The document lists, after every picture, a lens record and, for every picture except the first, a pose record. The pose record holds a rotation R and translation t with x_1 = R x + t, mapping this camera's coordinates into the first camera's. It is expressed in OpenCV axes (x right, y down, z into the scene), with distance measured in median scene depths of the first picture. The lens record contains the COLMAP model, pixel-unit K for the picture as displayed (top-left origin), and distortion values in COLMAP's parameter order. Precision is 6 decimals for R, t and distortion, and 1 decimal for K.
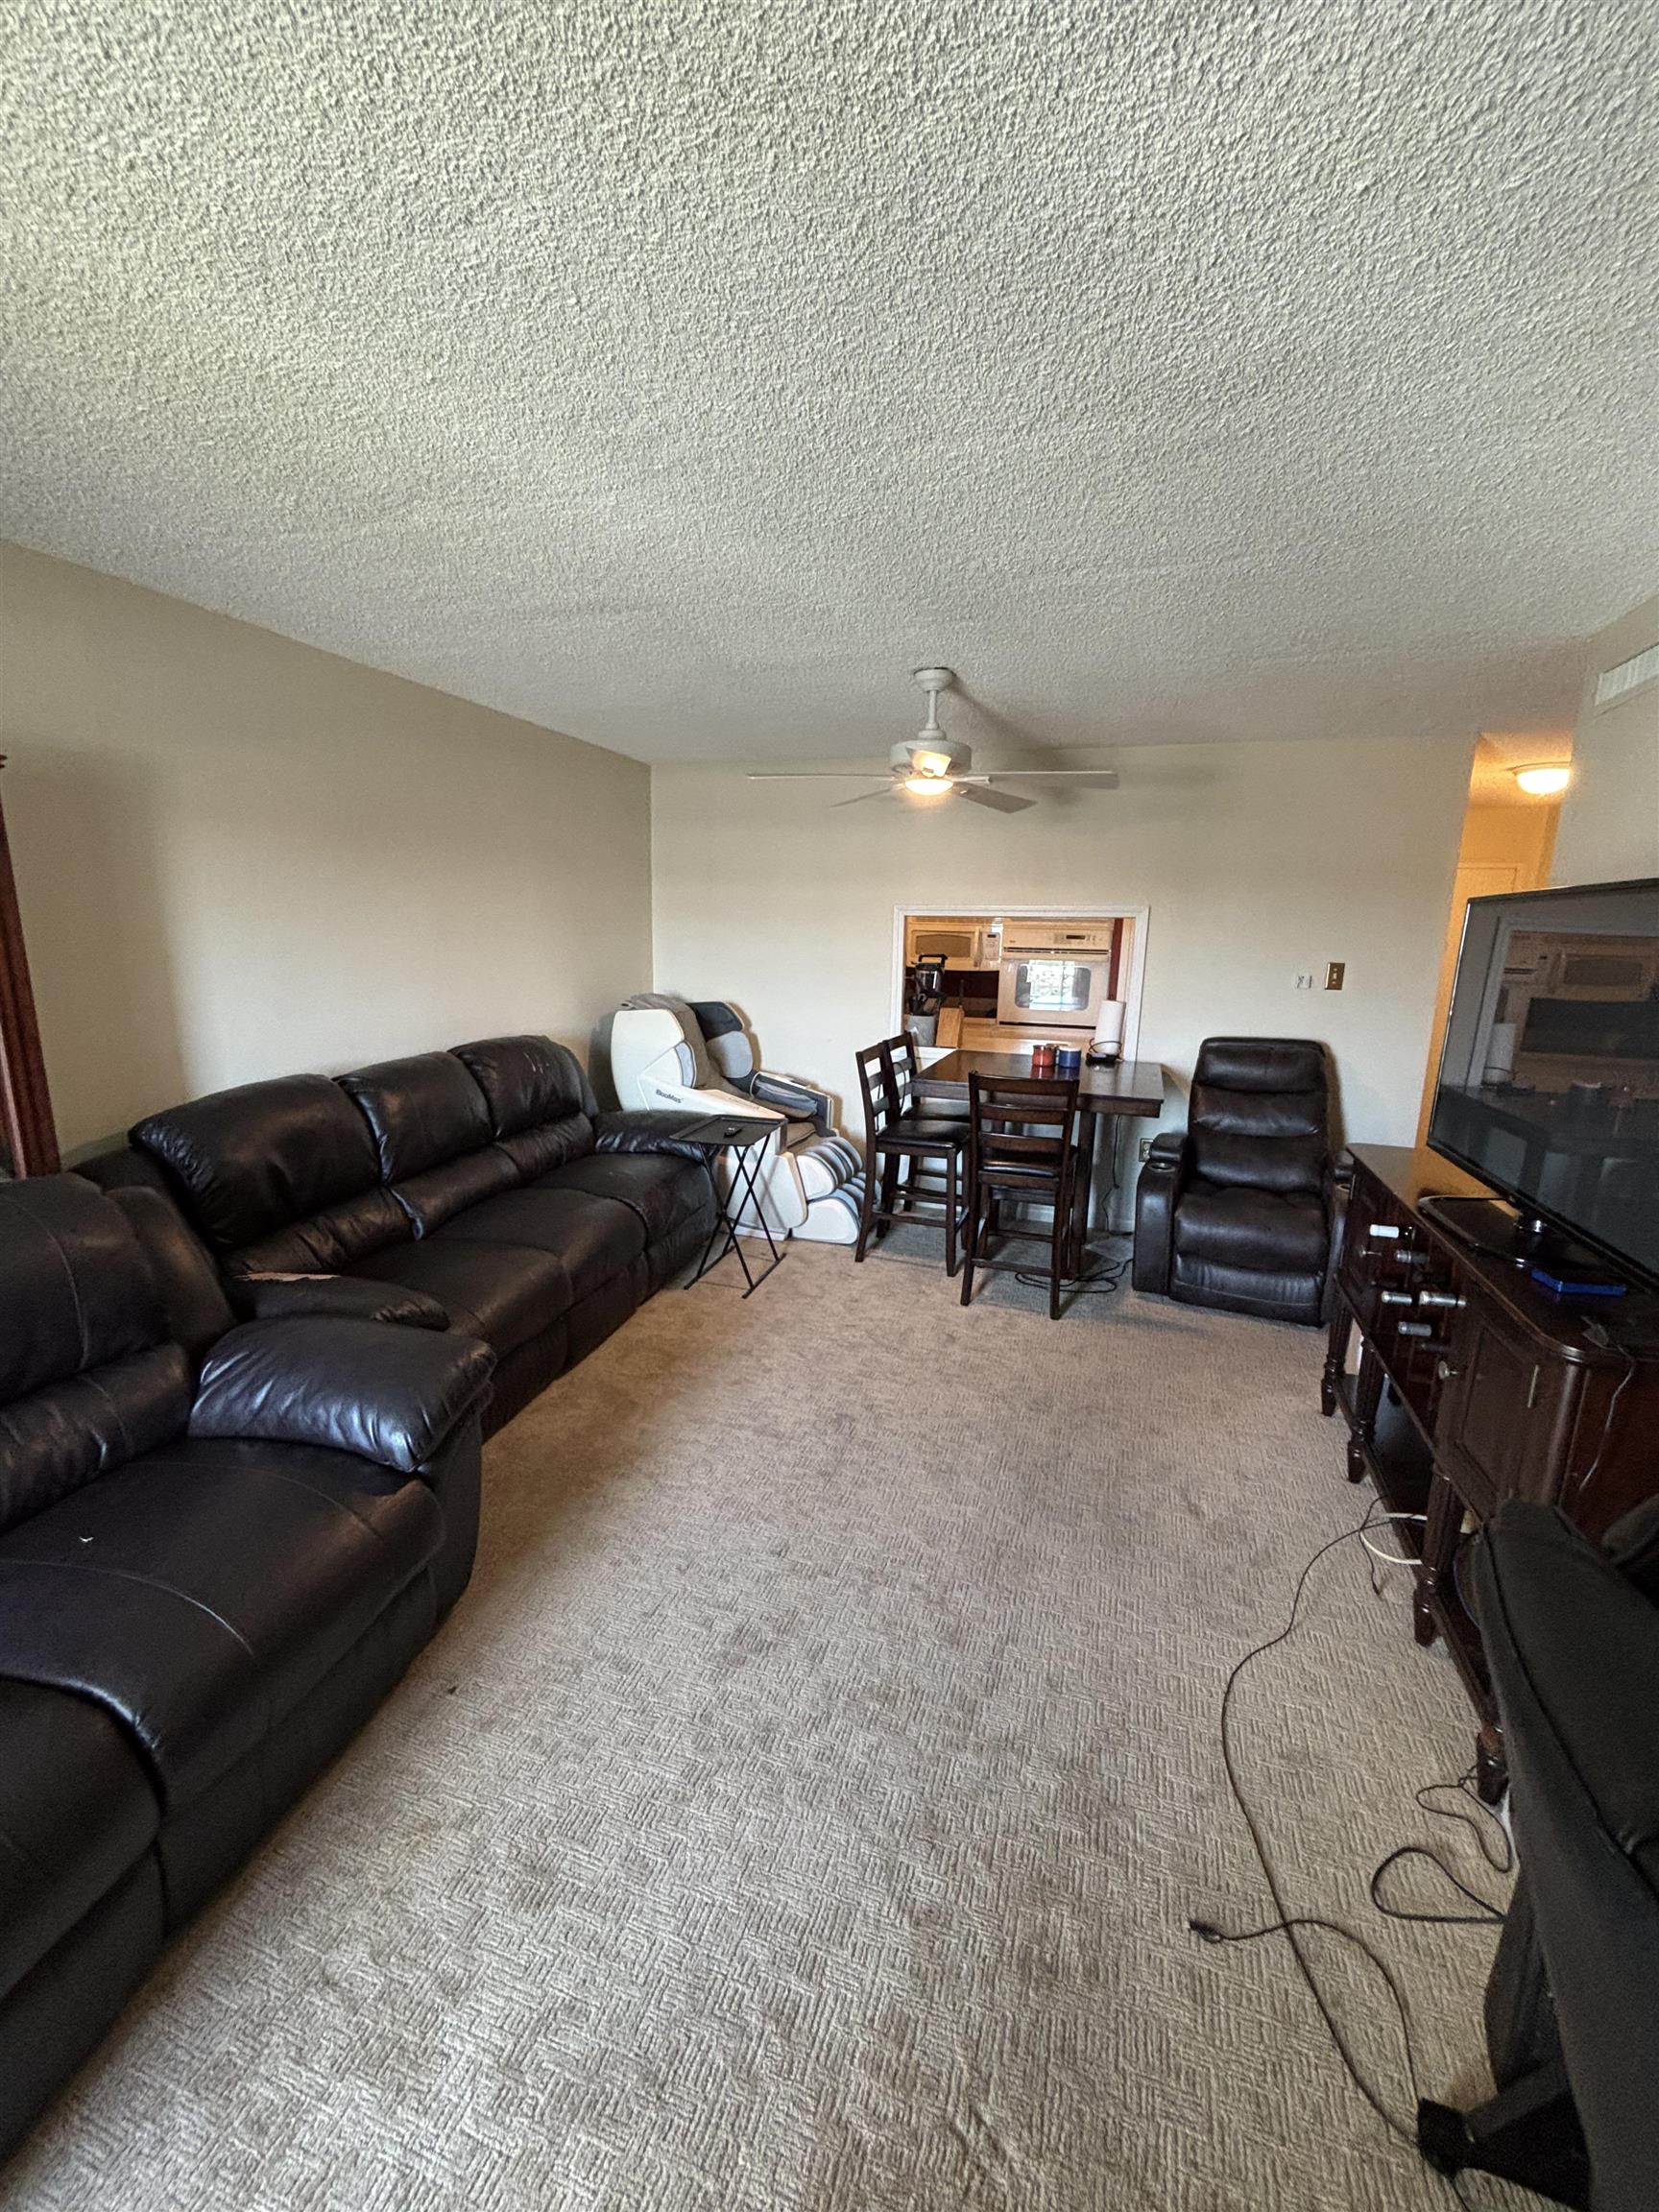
lens RADIAL K [[904.3, 0, 829.5], [0, 904.3, 1106.0], [0, 0, 1]] dist [0.003960, -0.000871]
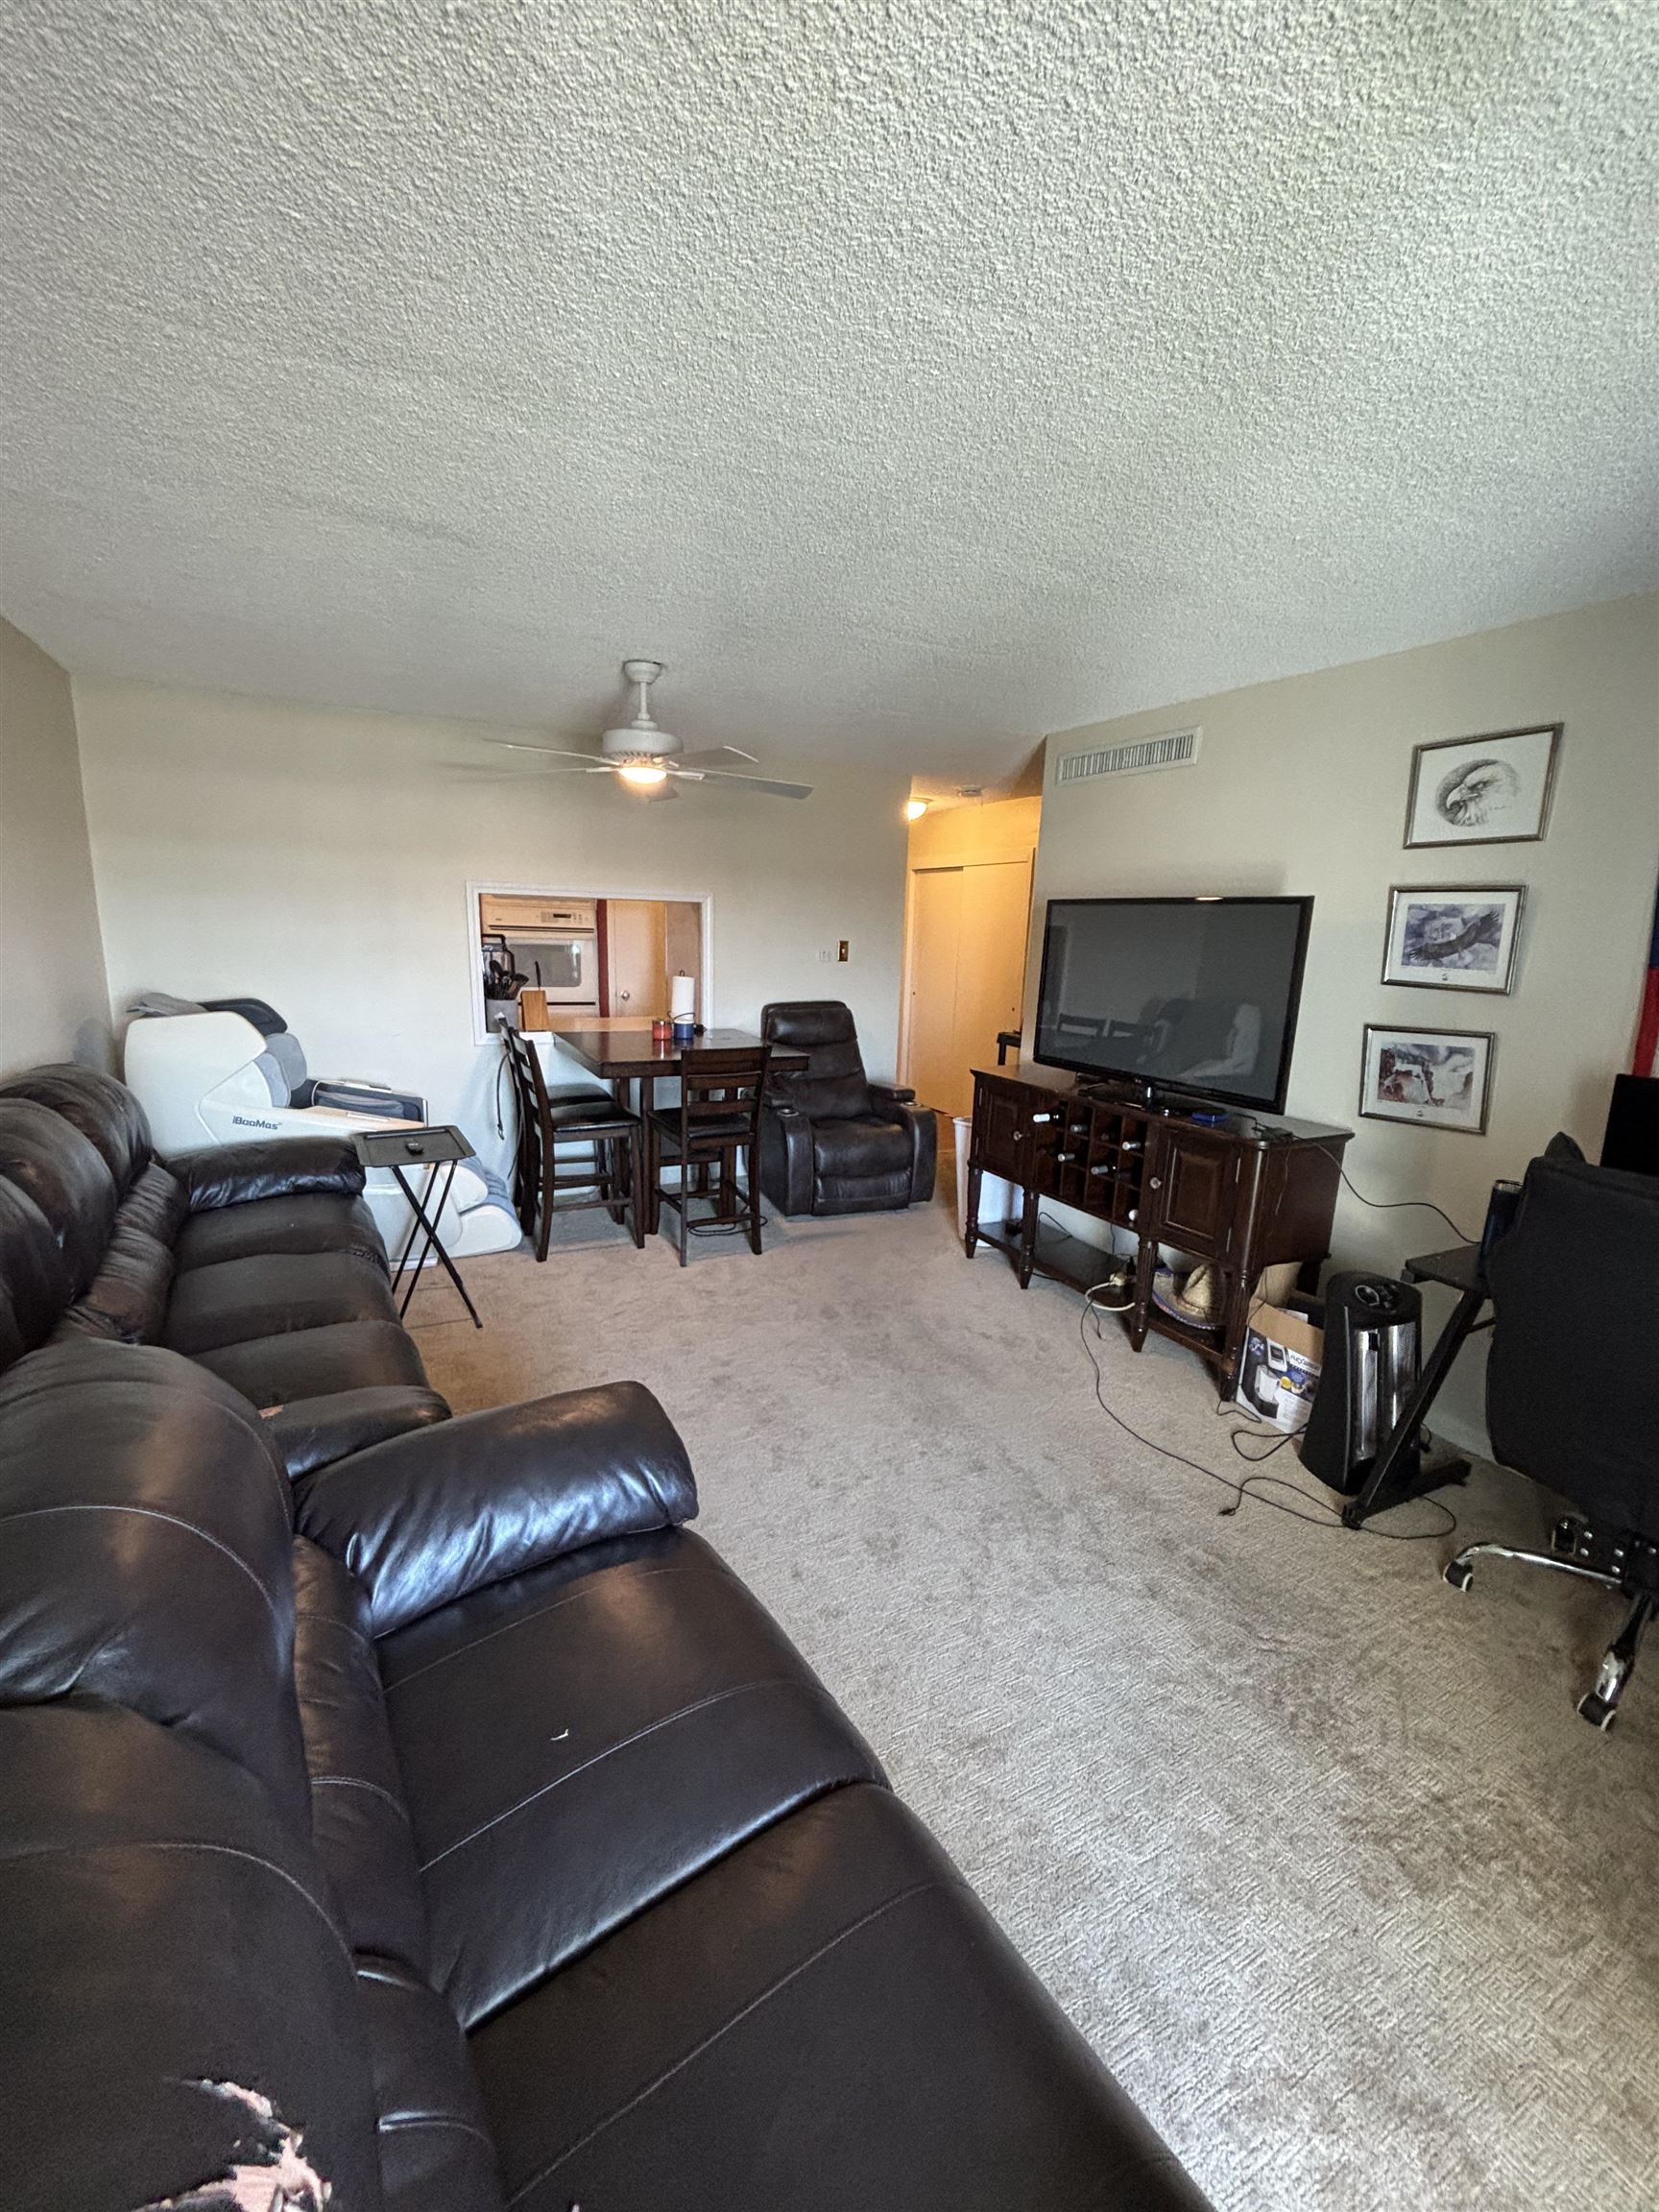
lens RADIAL K [[904.3, 0, 829.5], [0, 904.3, 1106.0], [0, 0, 1]] dist [0.003960, -0.000871]
pose [[0.688629, -0.144936, 0.710481, -0.418057], [0.124364, 0.988909, 0.081195, -0.029478], [-0.714370, 0.032445, 0.699016, 0.106562]]
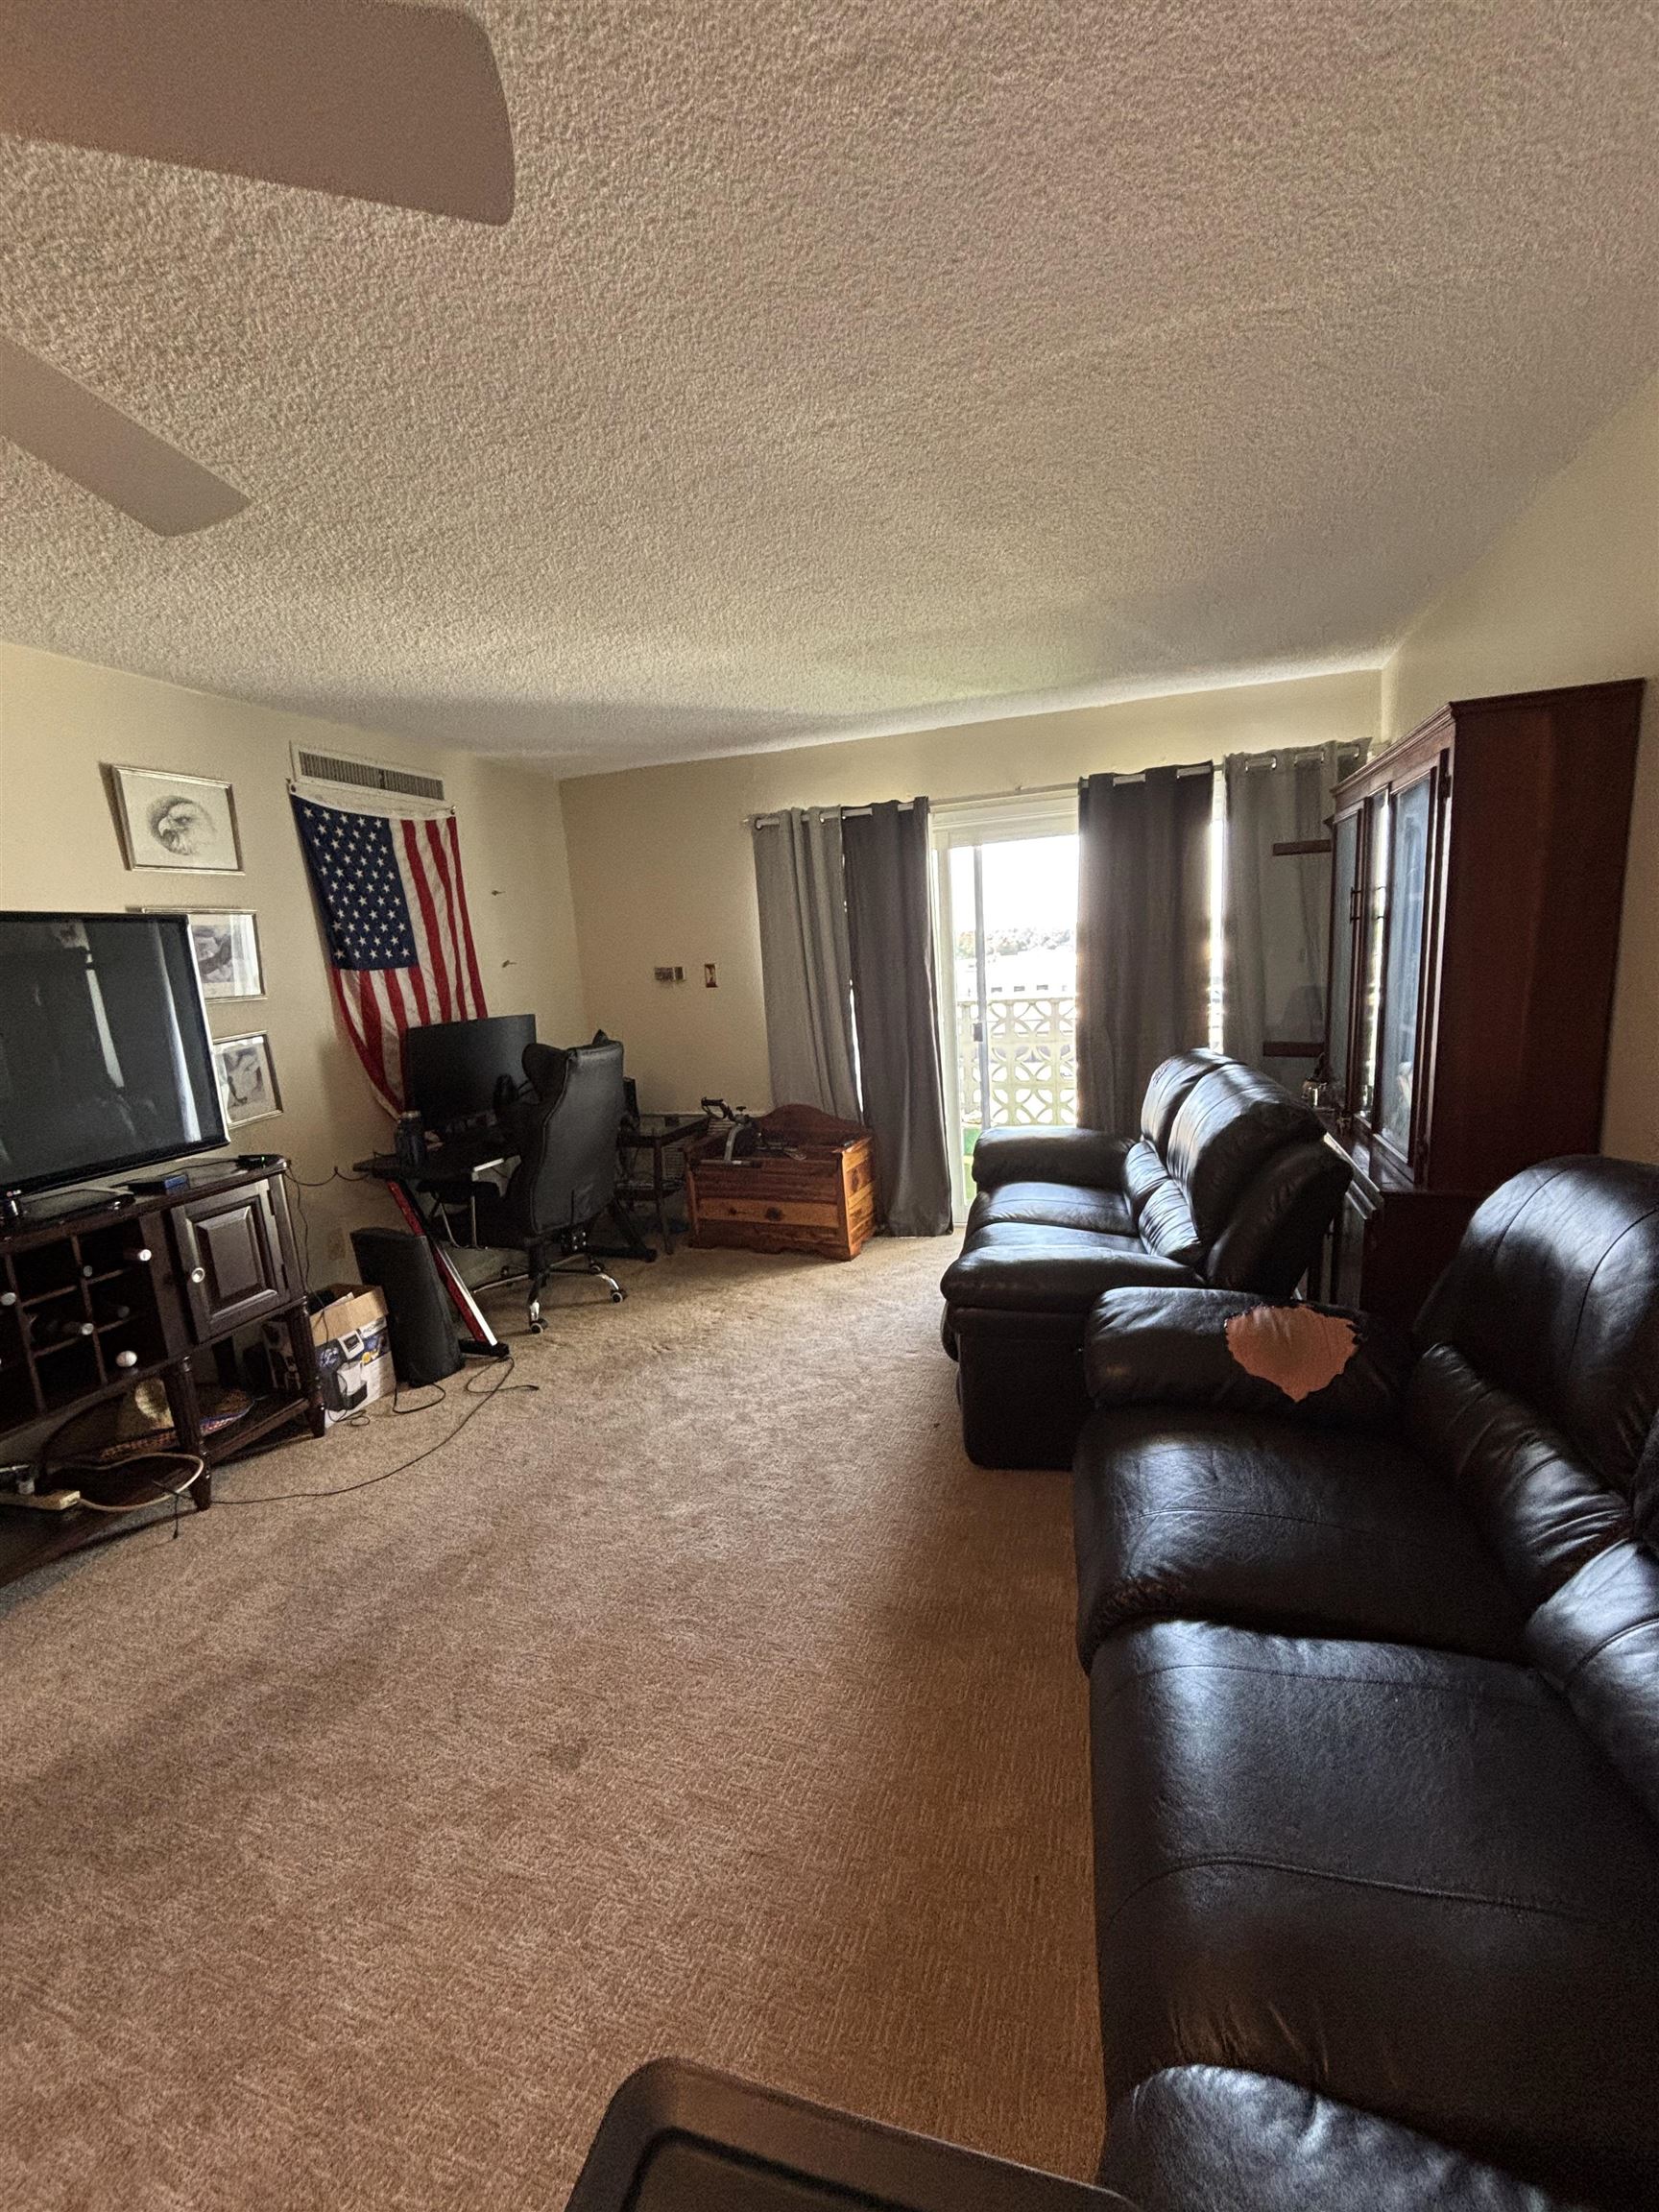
lens RADIAL K [[904.3, 0, 829.5], [0, 904.3, 1106.0], [0, 0, 1]] dist [0.003960, -0.000871]
pose [[-0.999219, 0.039480, -0.001334, -0.116367], [0.036200, 0.928677, 0.369118, -0.178191], [0.015812, 0.368781, -0.929382, 0.962824]]
